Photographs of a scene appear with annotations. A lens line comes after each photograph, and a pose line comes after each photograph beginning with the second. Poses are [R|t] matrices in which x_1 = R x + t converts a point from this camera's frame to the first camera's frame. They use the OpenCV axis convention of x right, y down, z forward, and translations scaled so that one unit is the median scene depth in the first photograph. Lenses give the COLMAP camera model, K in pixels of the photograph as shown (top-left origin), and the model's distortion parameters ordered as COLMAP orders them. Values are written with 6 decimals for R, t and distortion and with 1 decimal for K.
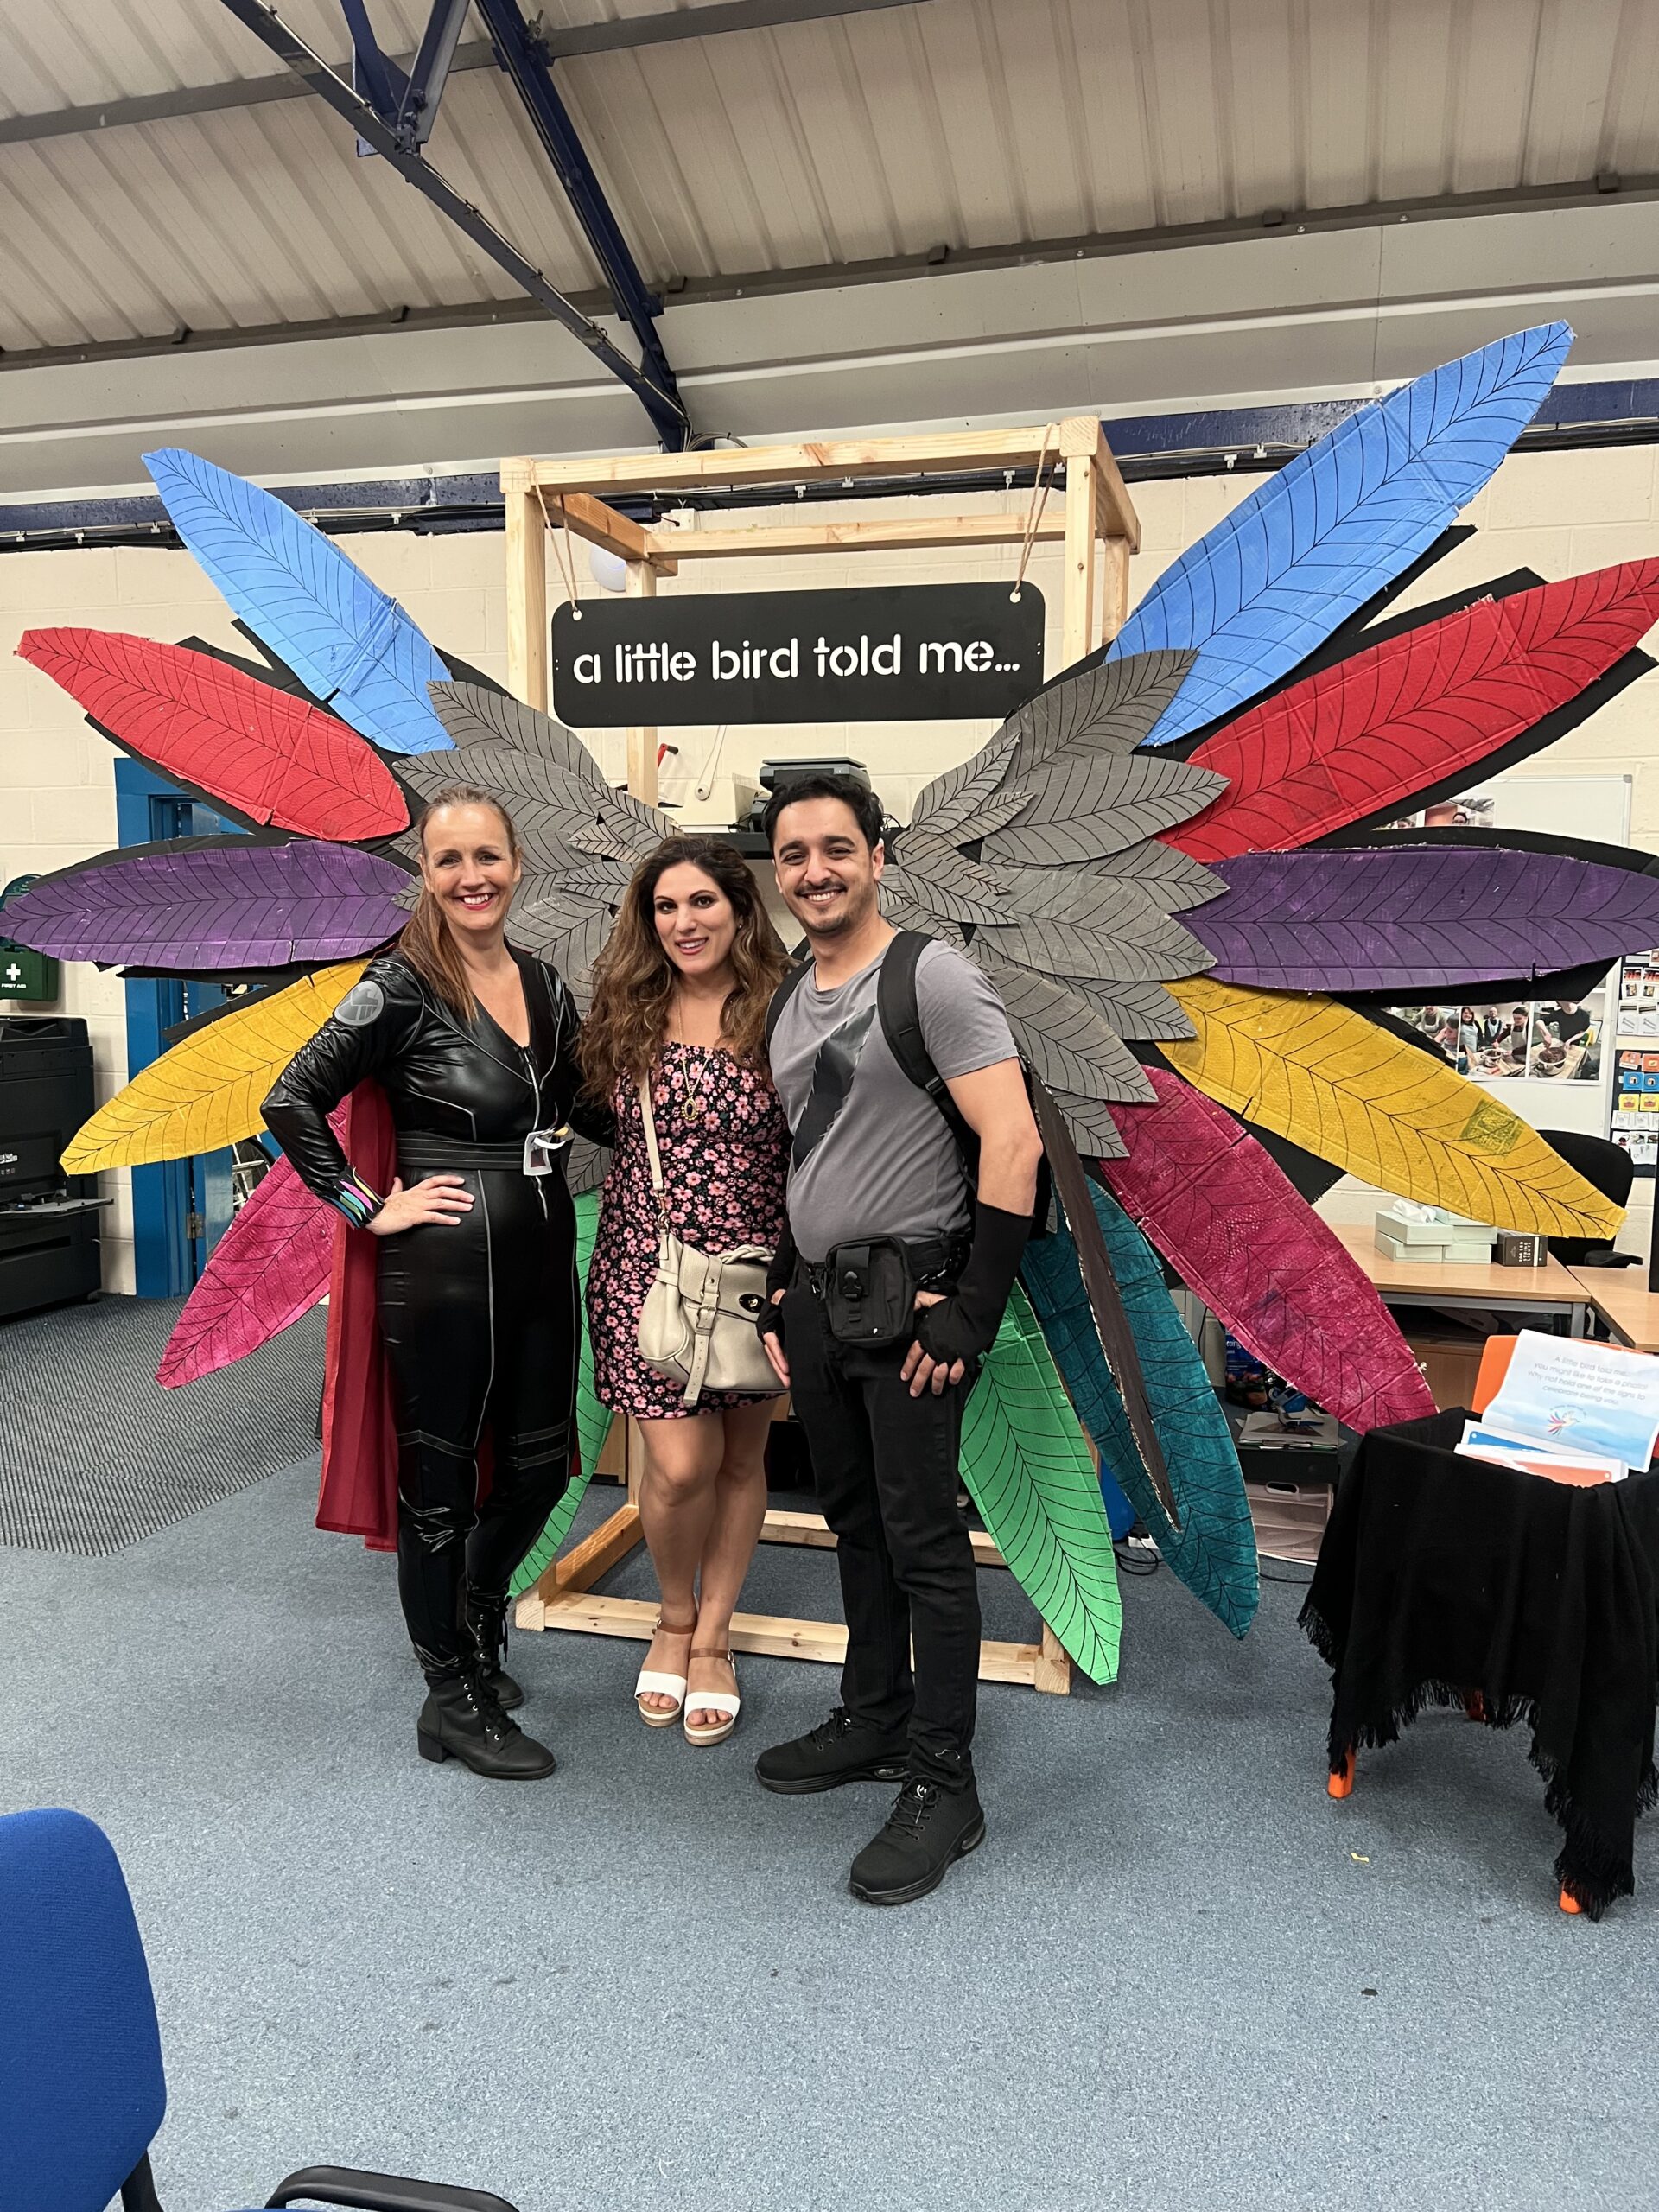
lens RADIAL K [[1665.3, 0, 832.2], [0, 1665.3, 1106.3], [0, 0, 1]] dist [0.012854, -0.018216]
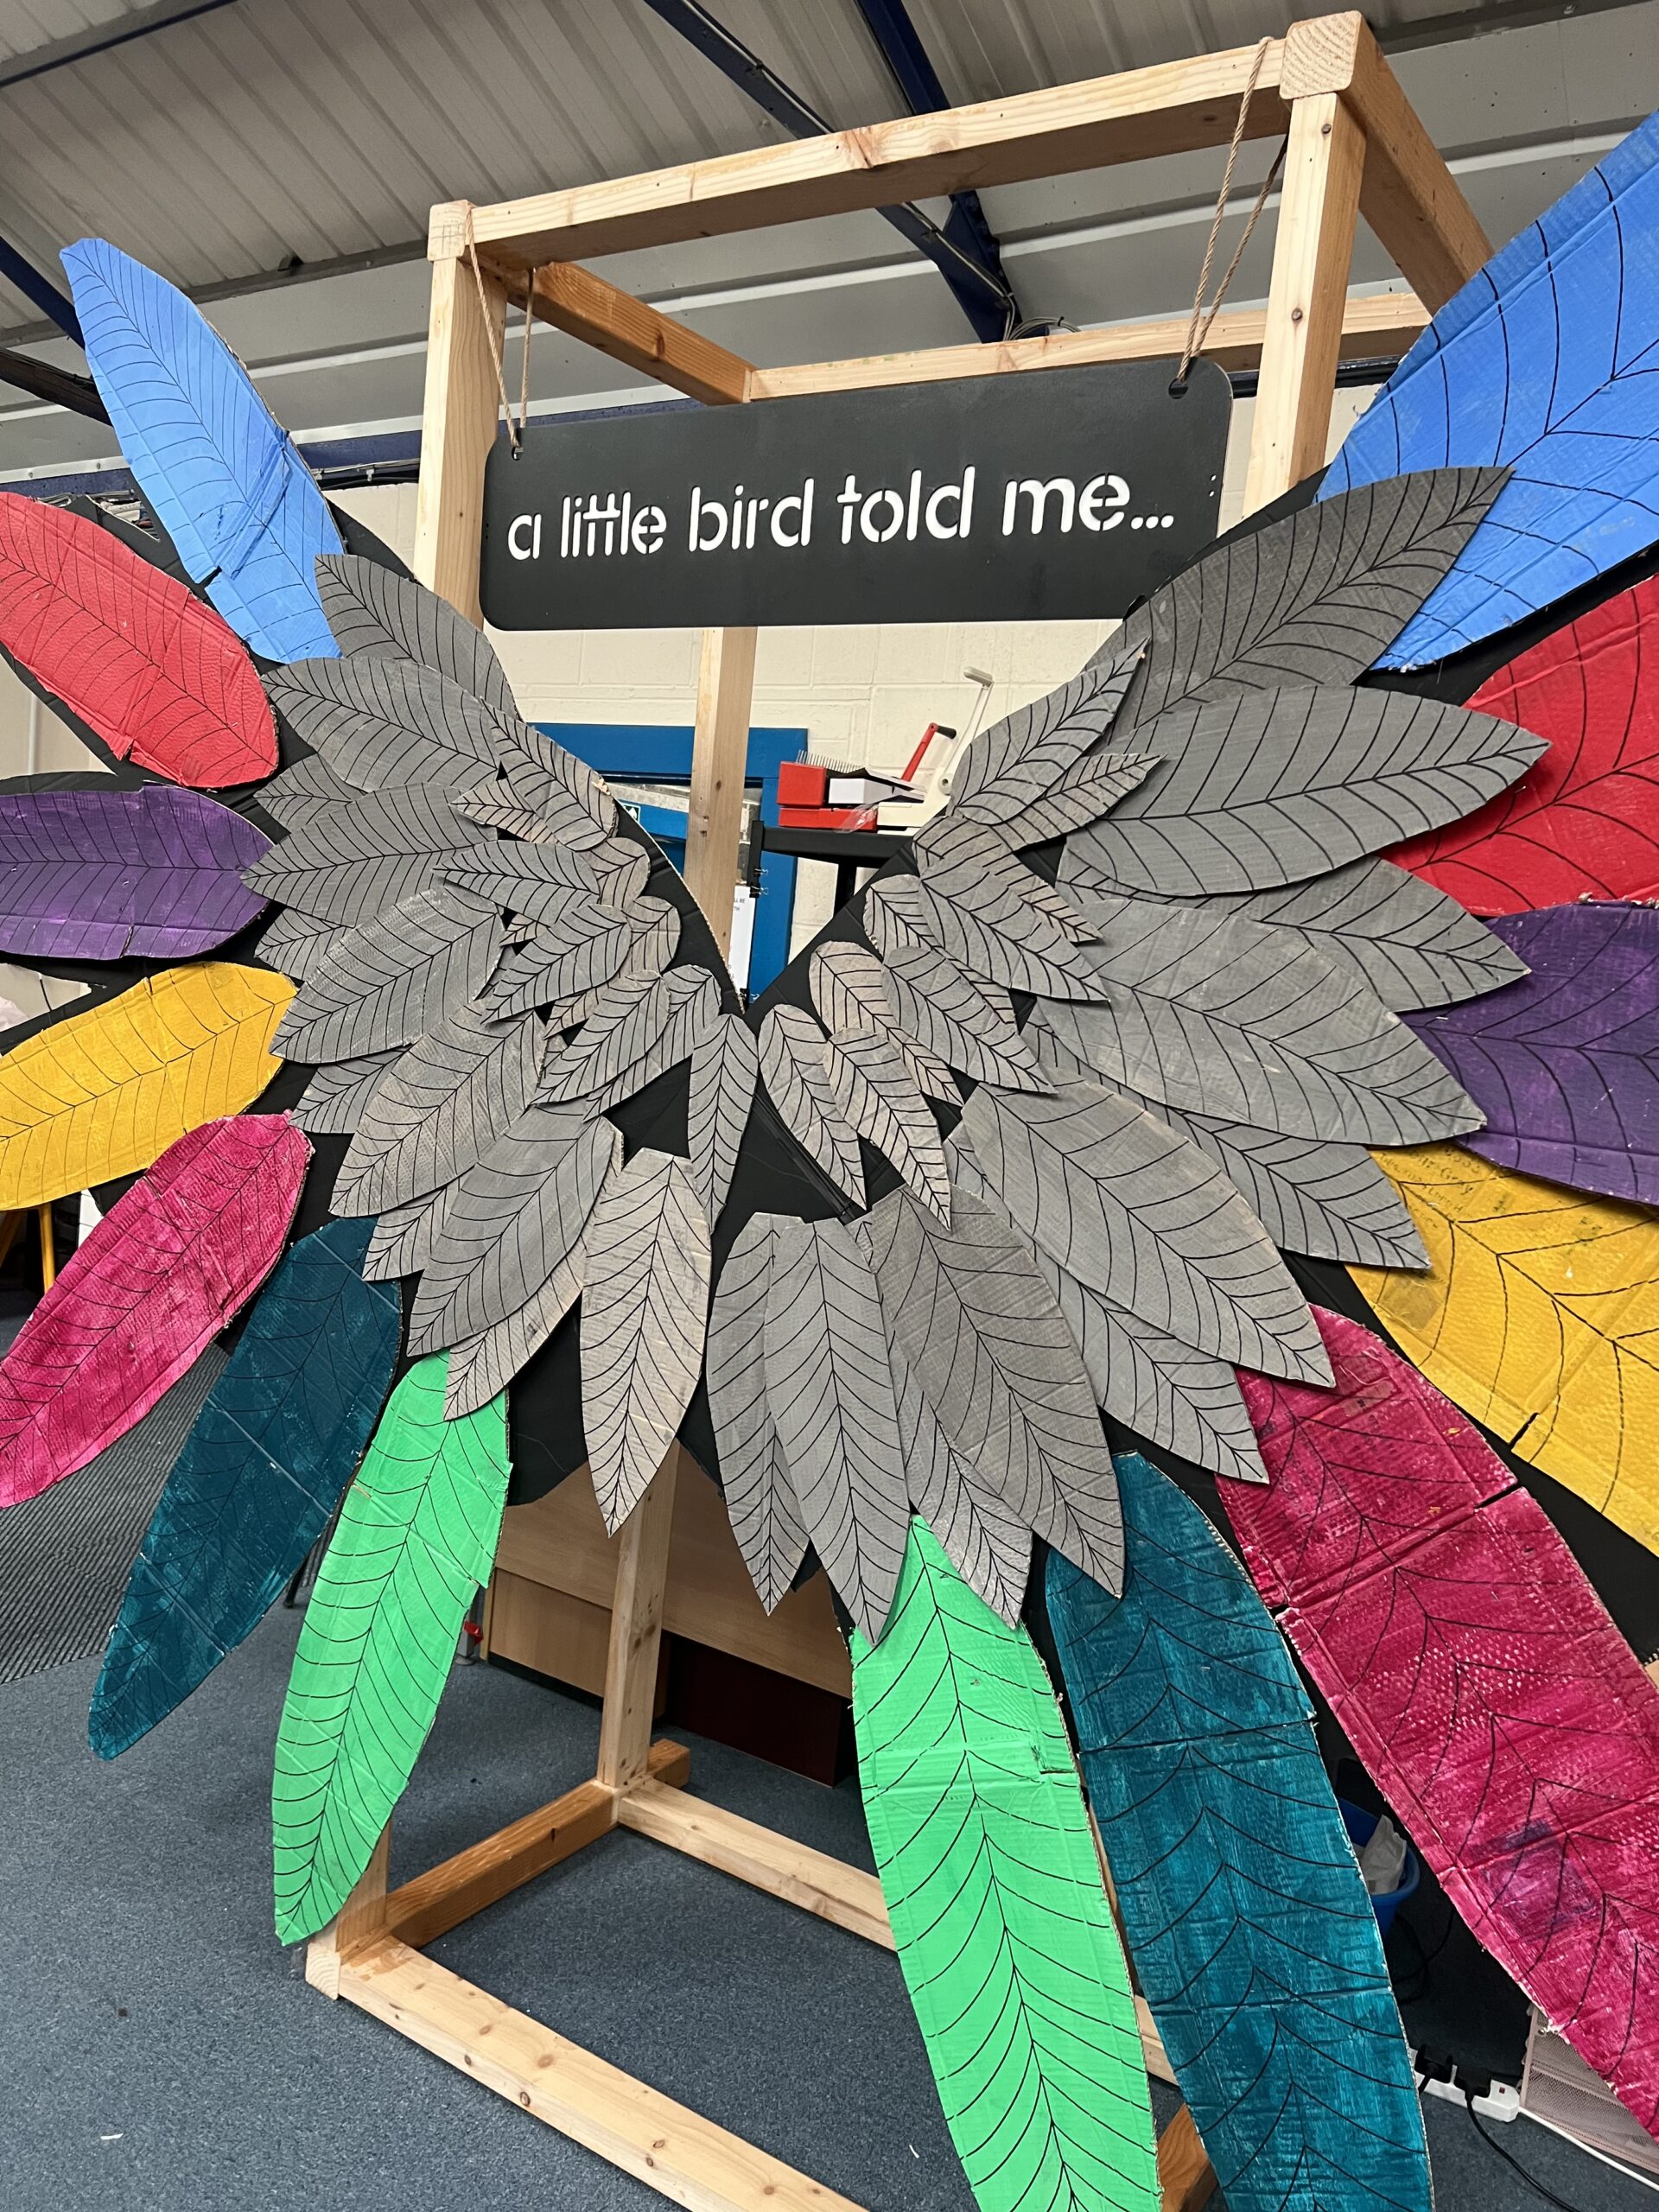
lens RADIAL K [[1665.3, 0, 820.6], [0, 1665.3, 1099.9], [0, 0, 1]] dist [0.012854, -0.018216]
pose [[0.946533, 0.113160, -0.302108, 0.185711], [-0.119077, 0.992884, -0.001177, -0.066743], [0.299825, 0.037089, 0.953273, 0.465307]]
